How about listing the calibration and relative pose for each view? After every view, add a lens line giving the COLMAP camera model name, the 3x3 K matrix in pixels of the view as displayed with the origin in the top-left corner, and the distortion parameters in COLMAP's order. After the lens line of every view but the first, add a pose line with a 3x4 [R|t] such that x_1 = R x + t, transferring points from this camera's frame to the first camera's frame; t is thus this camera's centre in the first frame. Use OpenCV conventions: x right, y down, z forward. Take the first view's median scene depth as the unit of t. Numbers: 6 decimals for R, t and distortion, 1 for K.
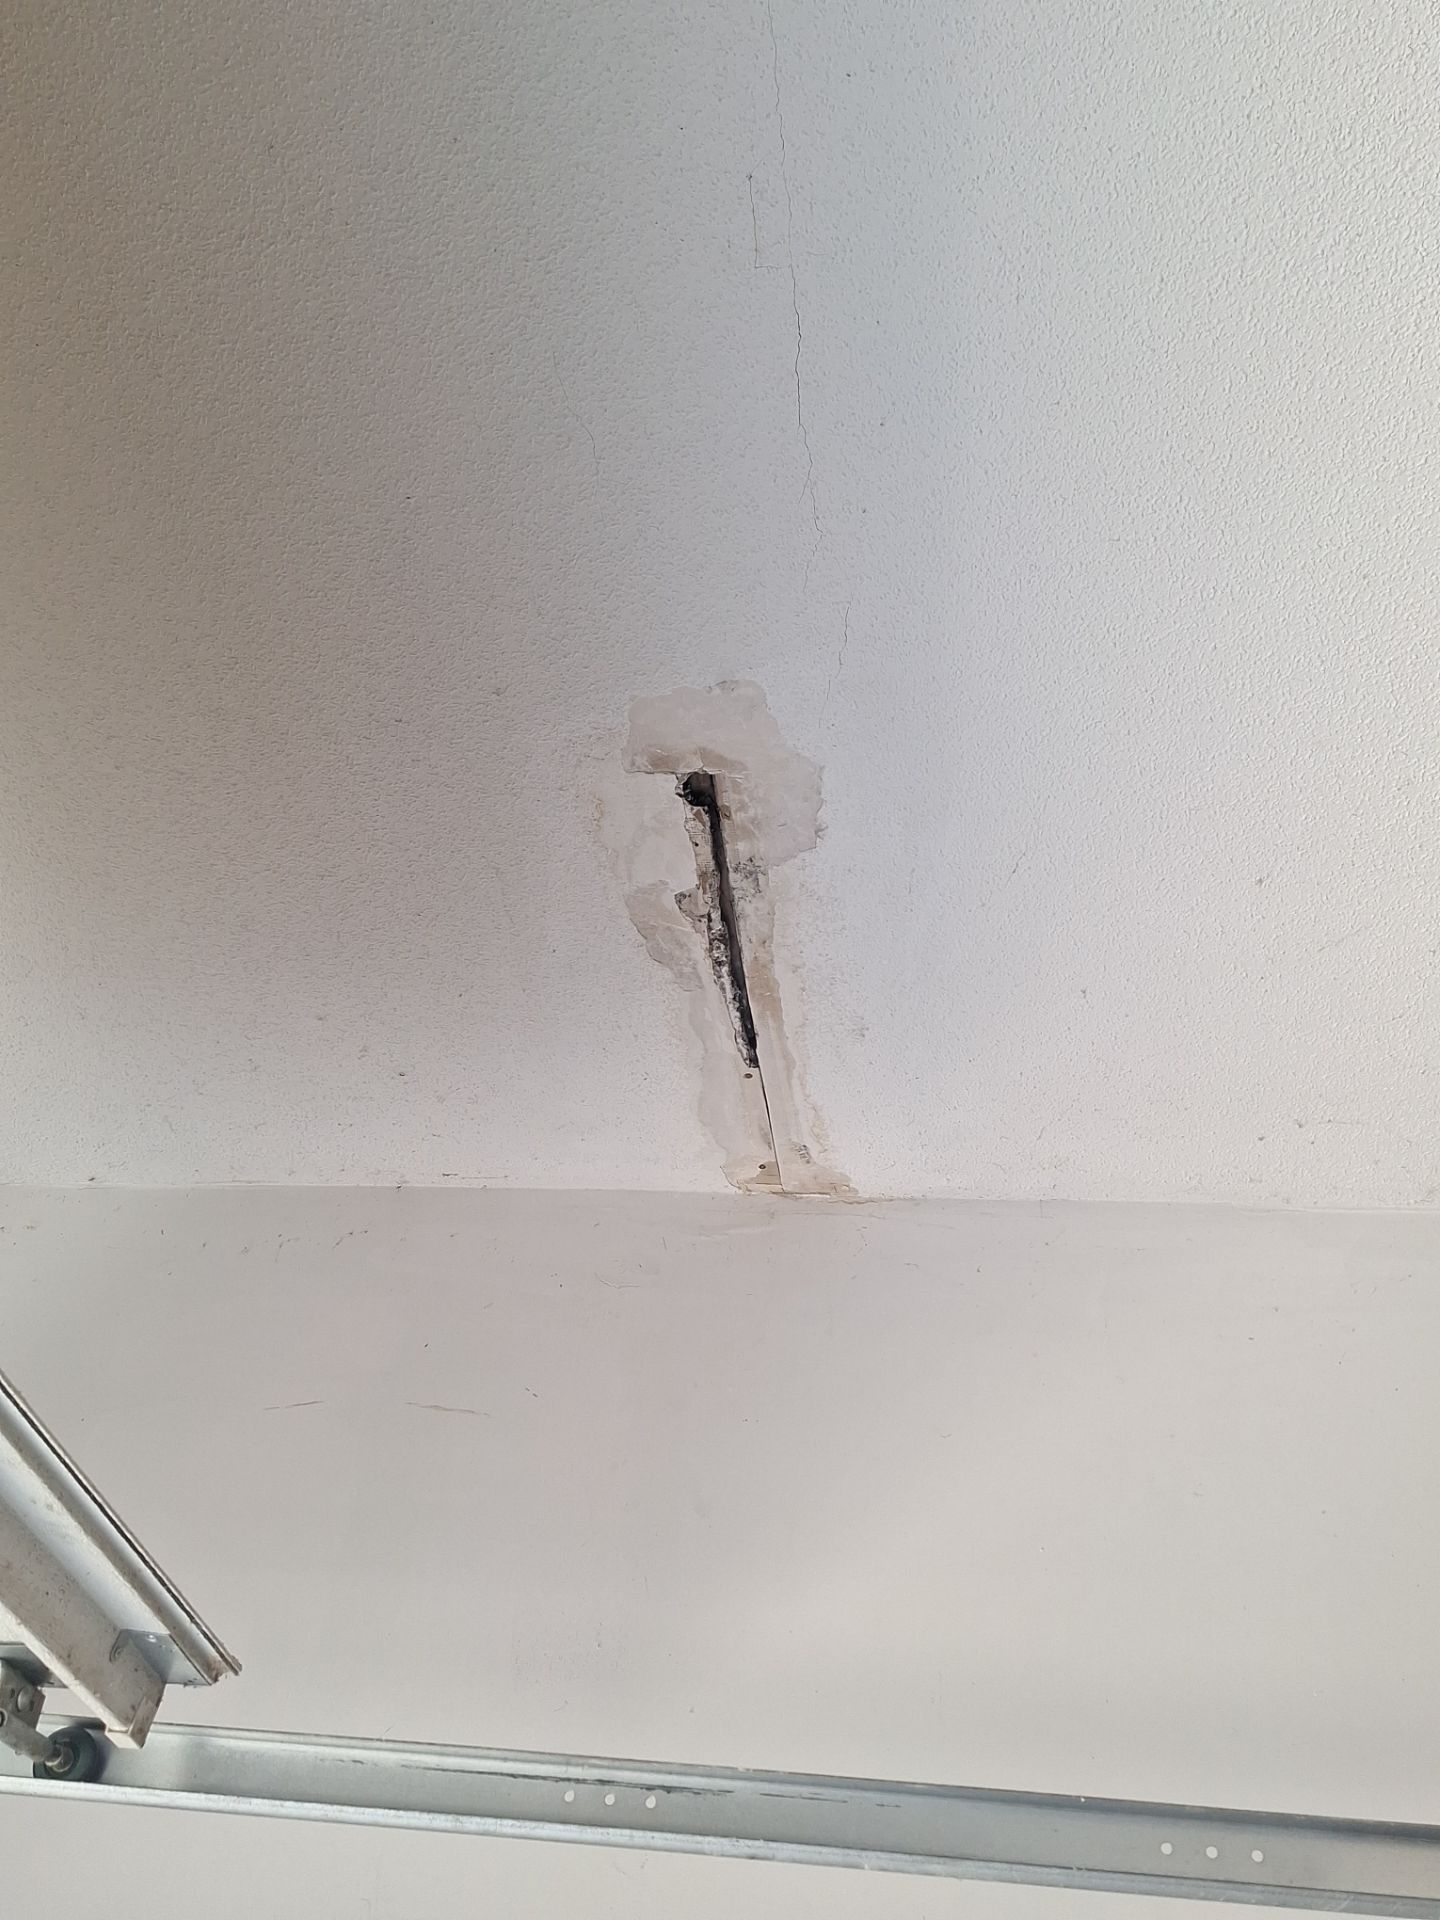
lens RADIAL K [[1785.2, 0, 719.6], [0, 1785.2, 929.5], [0, 0, 1]] dist [0.114363, -0.158987]
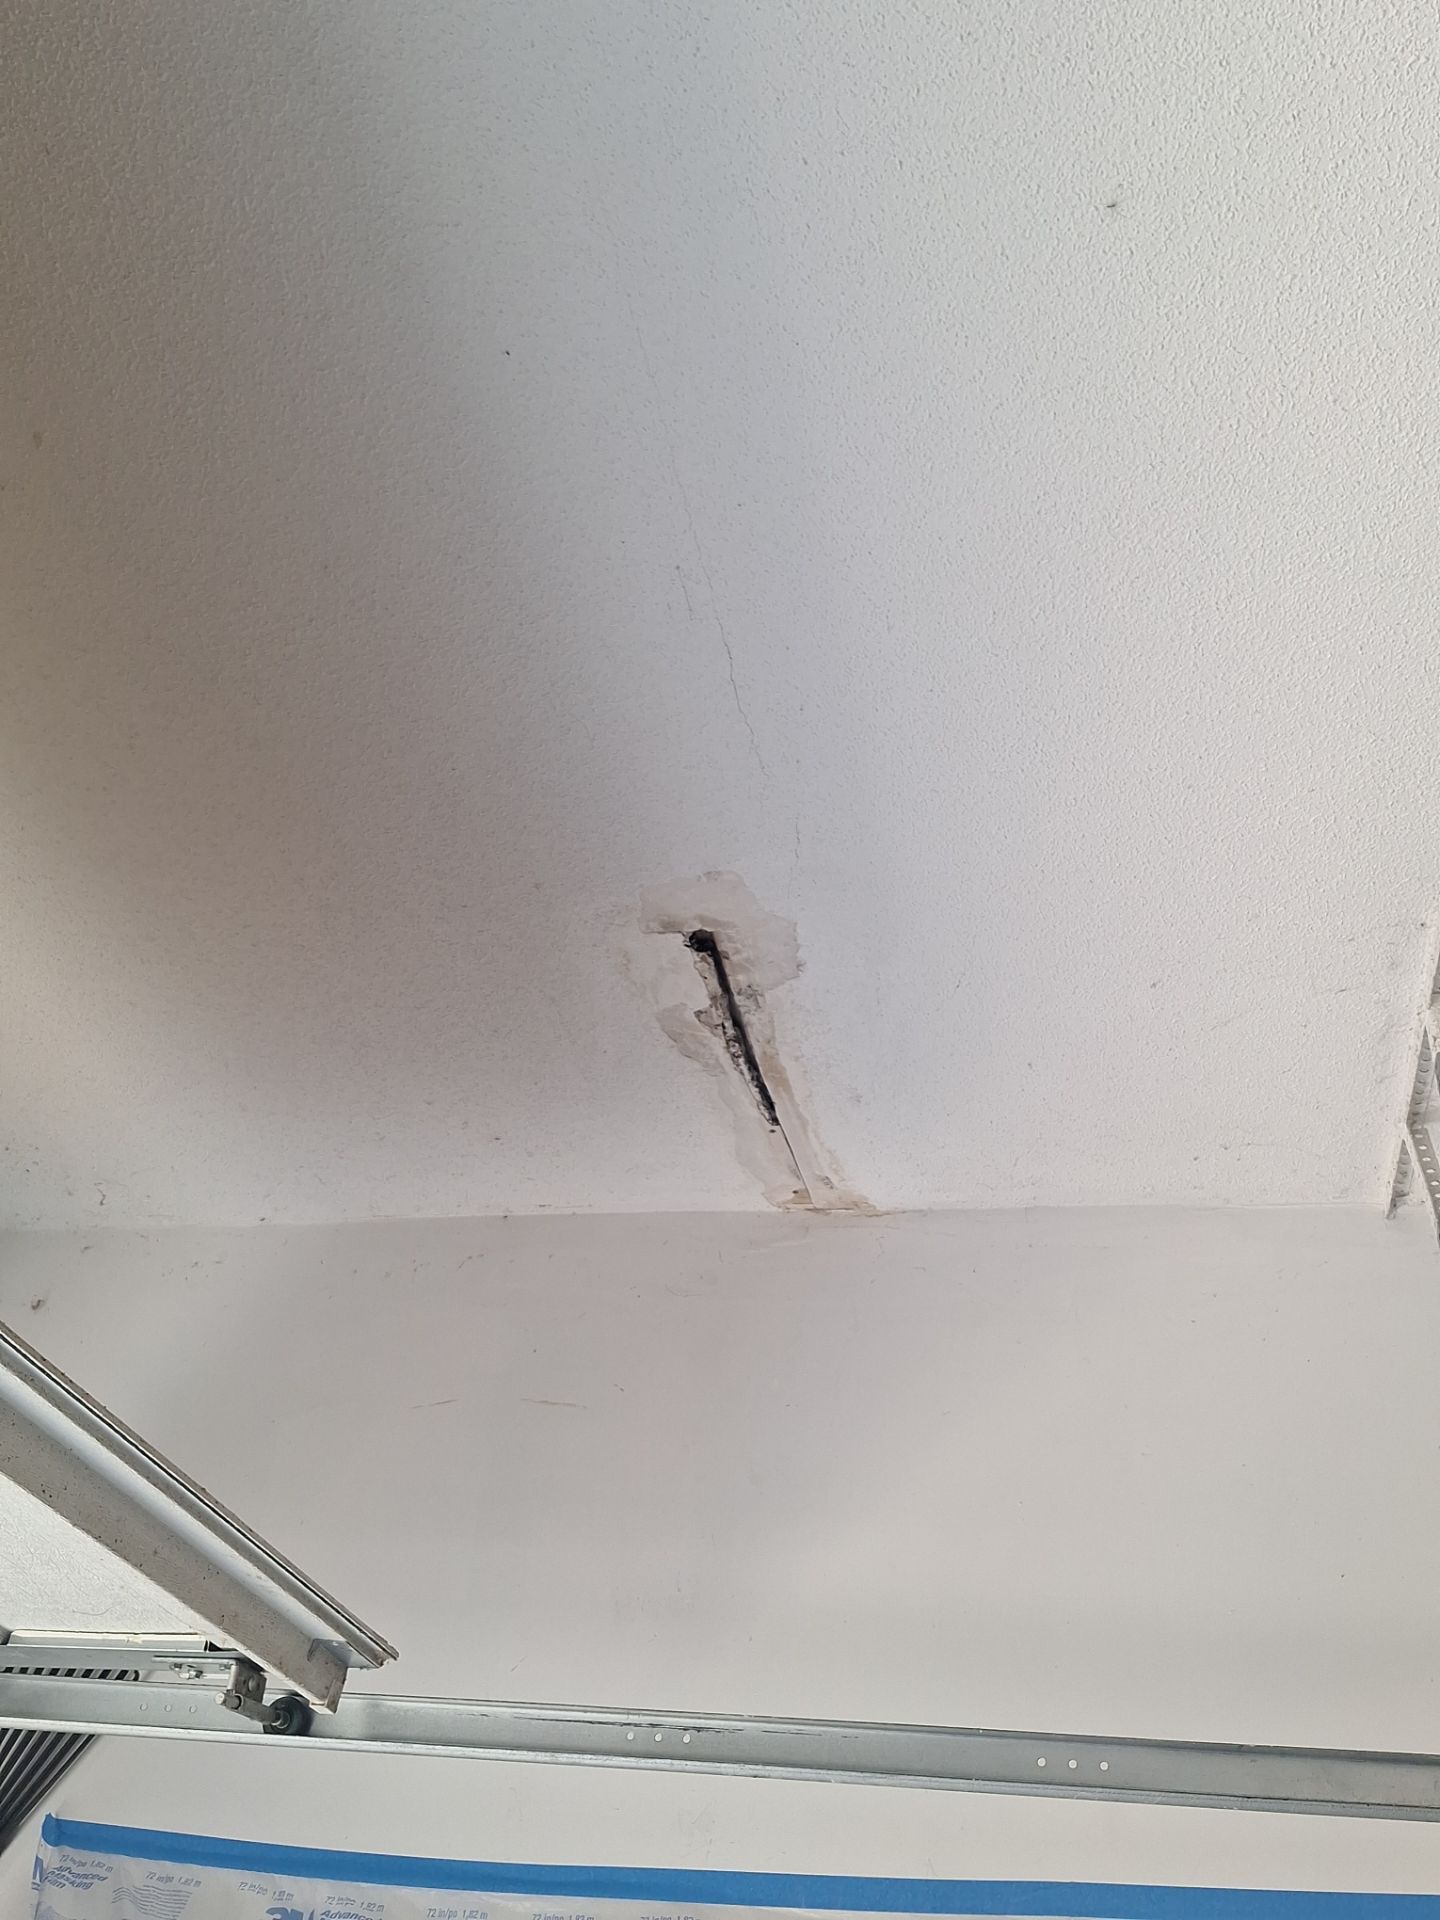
lens RADIAL K [[1785.2, 0, 719.6], [0, 1785.2, 929.5], [0, 0, 1]] dist [0.114363, -0.158987]
pose [[0.994992, -0.065291, -0.075683, 0.095751], [0.071465, 0.994070, 0.081962, -0.186391], [0.069883, -0.086960, 0.993758, -0.251995]]
